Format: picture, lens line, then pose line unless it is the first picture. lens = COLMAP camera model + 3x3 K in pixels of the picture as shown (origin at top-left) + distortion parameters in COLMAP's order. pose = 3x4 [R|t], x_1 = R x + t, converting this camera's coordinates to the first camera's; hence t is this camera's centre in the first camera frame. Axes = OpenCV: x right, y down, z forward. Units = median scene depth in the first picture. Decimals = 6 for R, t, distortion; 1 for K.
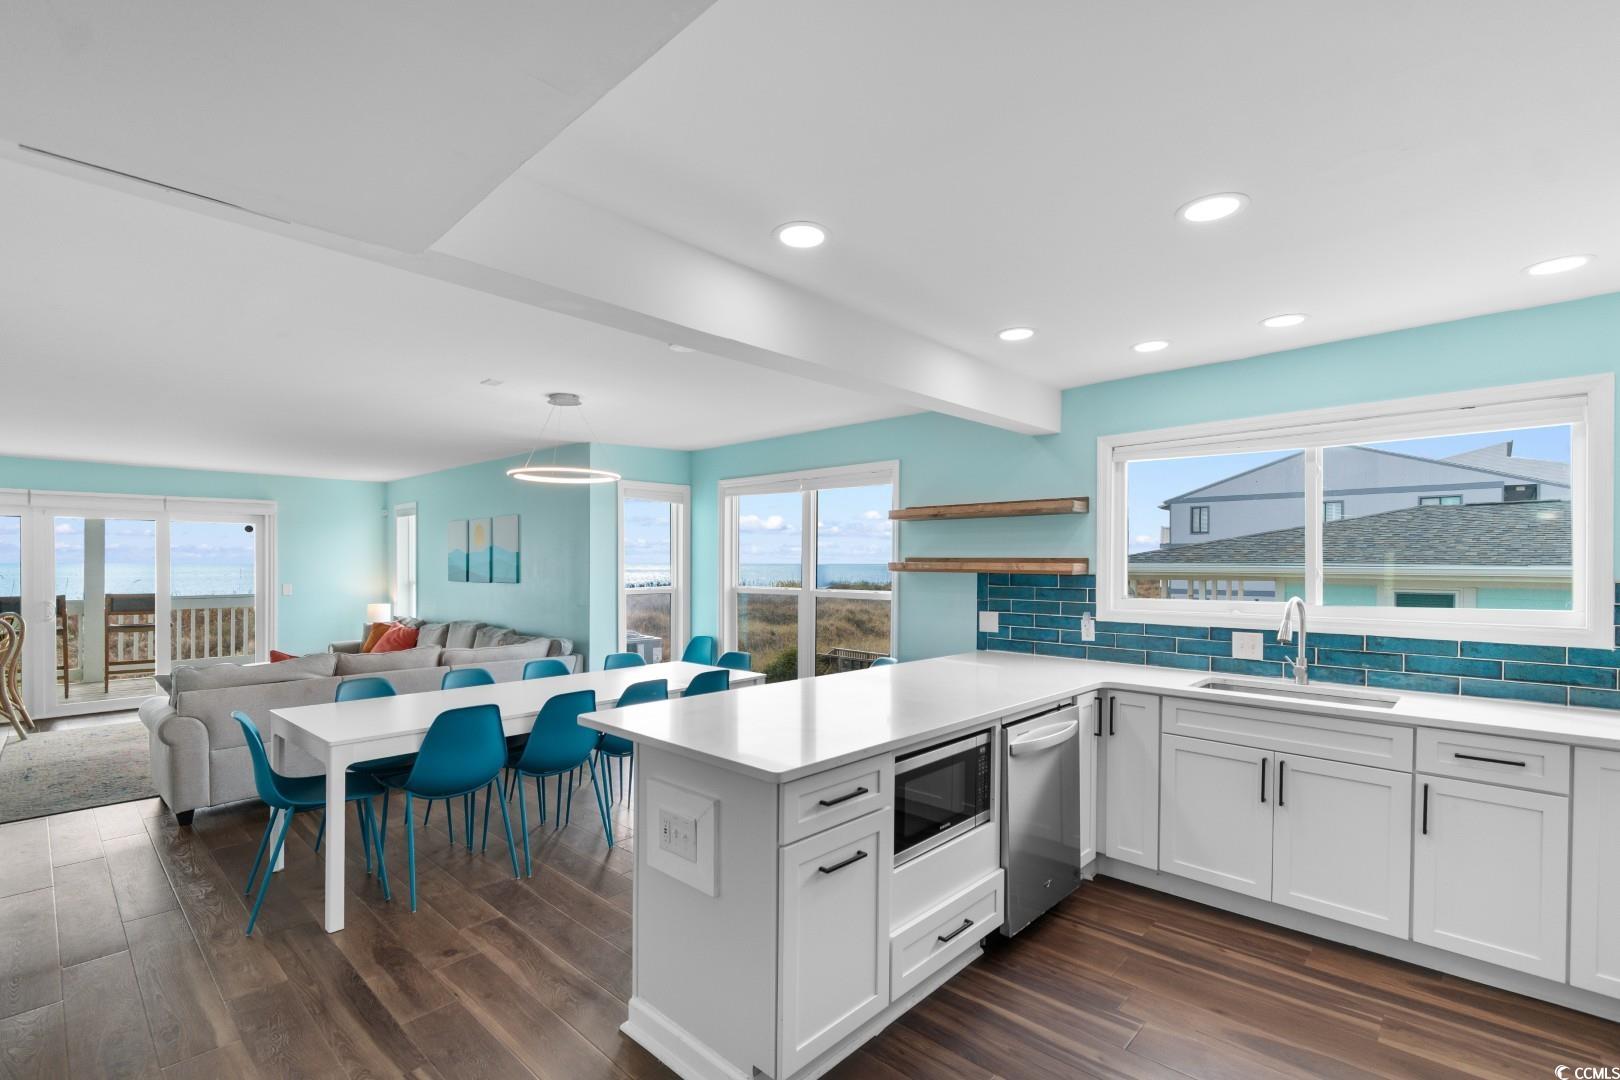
lens RADIAL K [[715.3, 0, 810.9], [0, 715.3, 574.0], [0, 0, 1]] dist [0.003545, -0.002533]
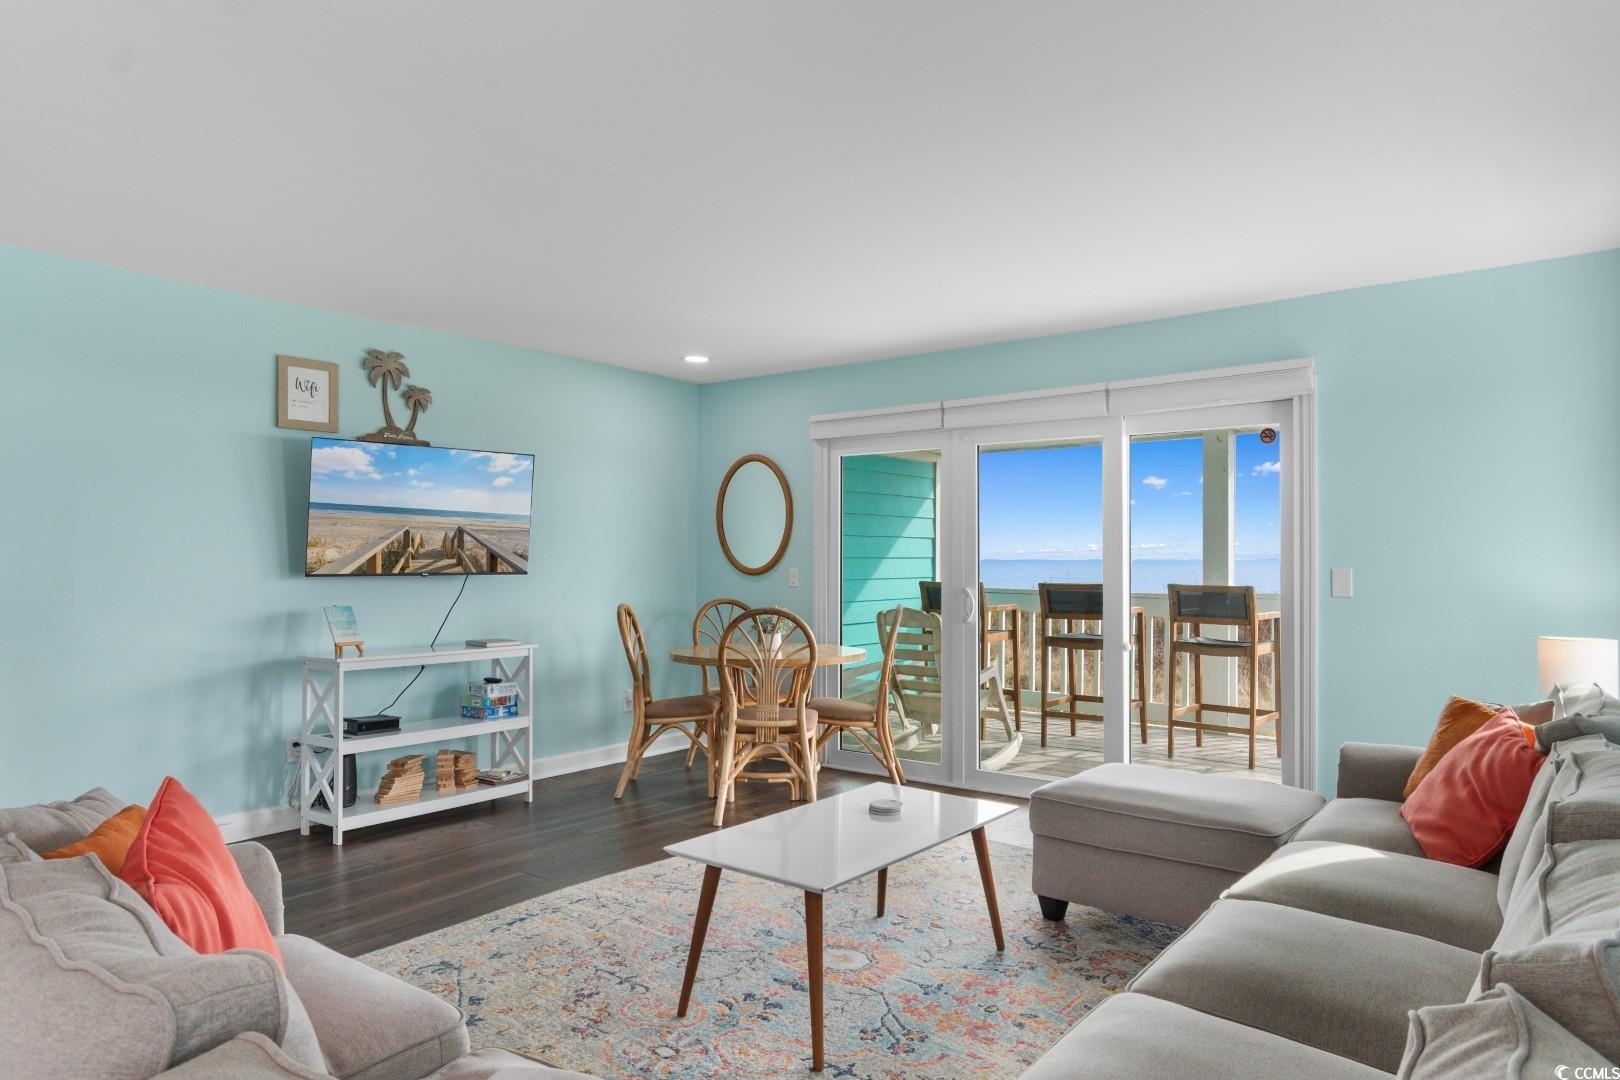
lens RADIAL K [[1014.8, 0, 811.5], [0, 1014.8, 550.3], [0, 0, 1]] dist [0.023089, -0.001472]
pose [[0.080926, -0.010934, -0.996660, -0.250810], [-0.016227, 0.999793, -0.012286, 0.018657], [0.996588, 0.017167, 0.080732, 0.811397]]
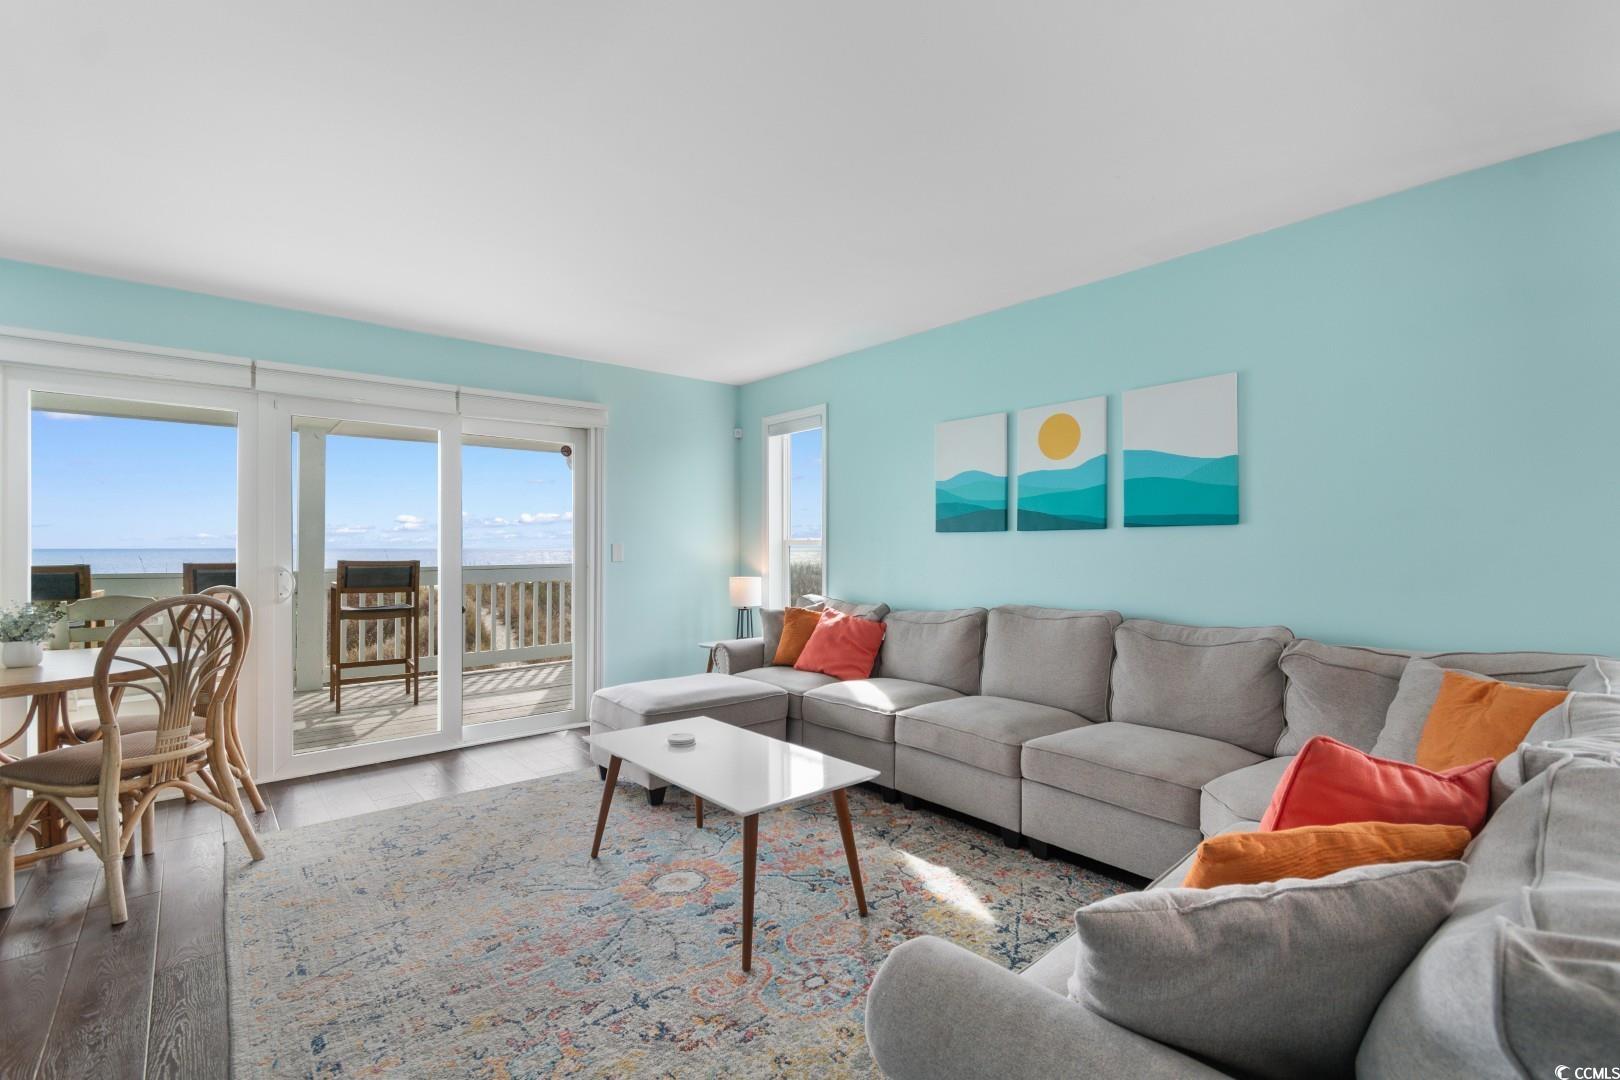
lens RADIAL K [[715.3, 0, 811.4], [0, 715.3, 553.3], [0, 0, 1]] dist [0.003545, -0.002533]
pose [[0.993321, -0.003247, -0.115338, -0.604159], [0.002356, 0.999966, -0.007857, 0.032971], [0.115360, 0.007532, 0.993295, 0.506189]]
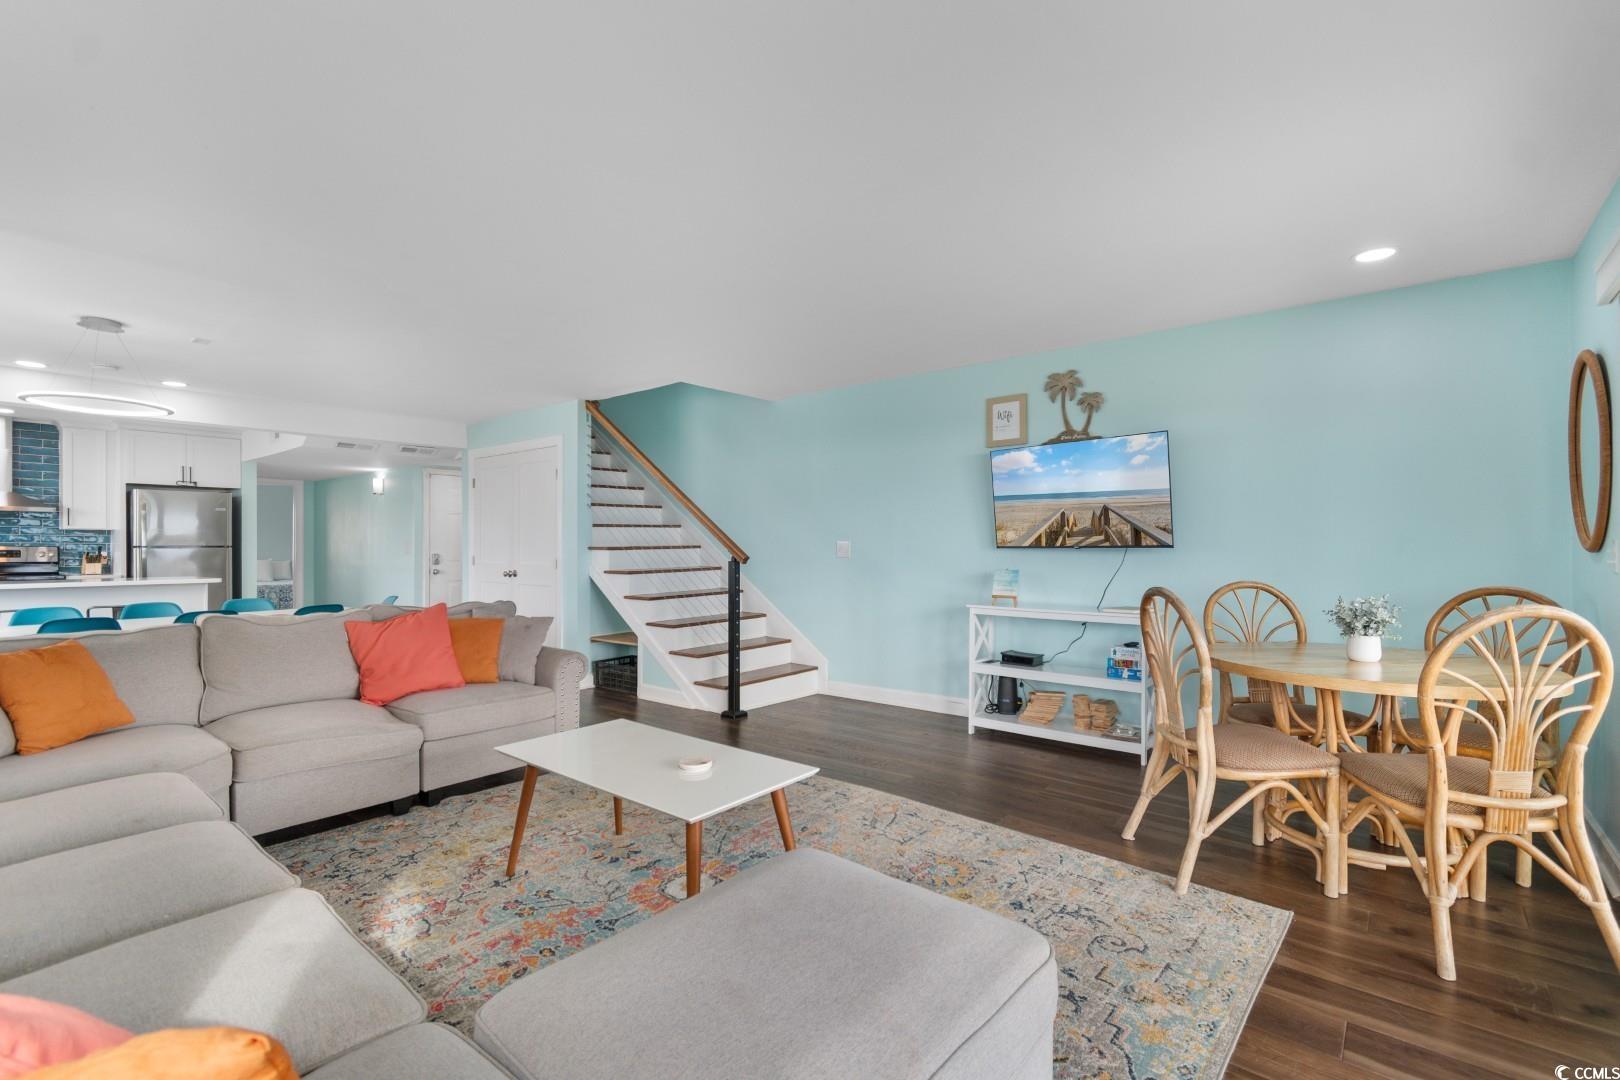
lens RADIAL K [[715.3, 0, 797.8], [0, 715.3, 547.5], [0, 0, 1]] dist [0.003545, -0.002533]
pose [[-0.999433, -0.001764, -0.033611, -0.756954], [-0.002192, 0.999917, 0.012691, 0.024608], [0.033585, 0.012758, -0.999354, 1.224543]]
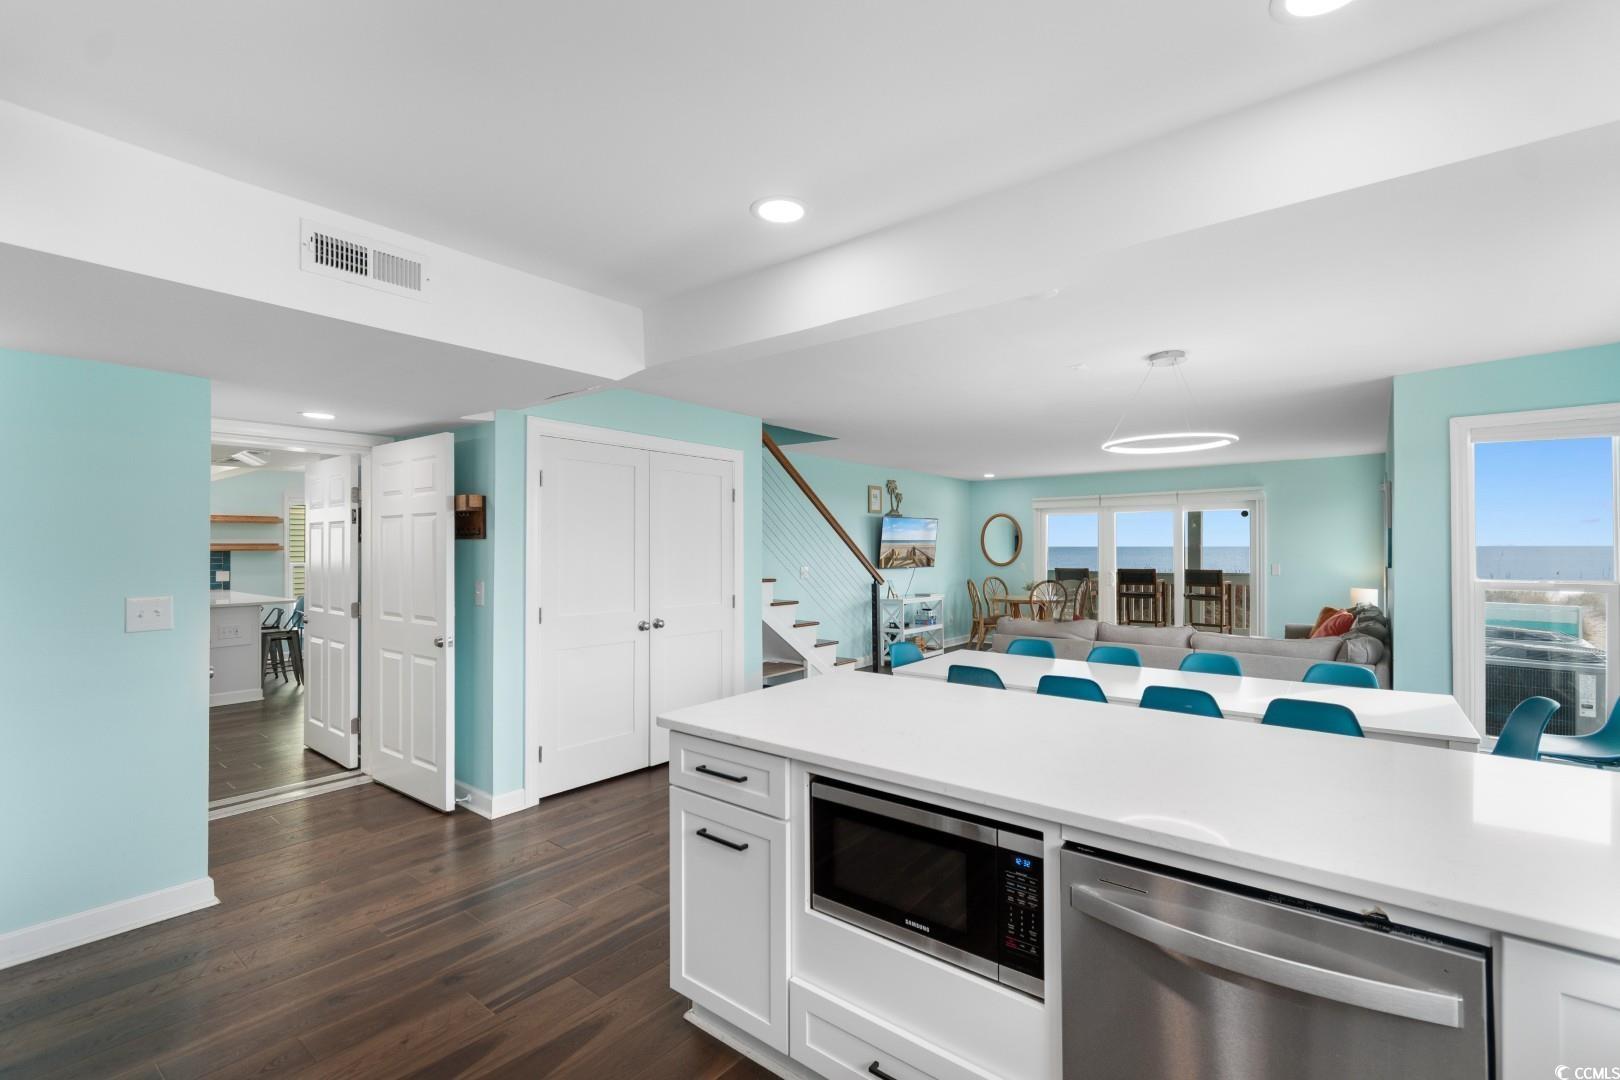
lens RADIAL K [[715.3, 0, 810.0], [0, 715.3, 539.2], [0, 0, 1]] dist [0.003545, -0.002533]
pose [[0.065651, -0.015019, -0.997730, 0.312153], [-0.011491, 0.999809, -0.015806, 0.001774], [0.997776, 0.012503, 0.065466, 0.312748]]
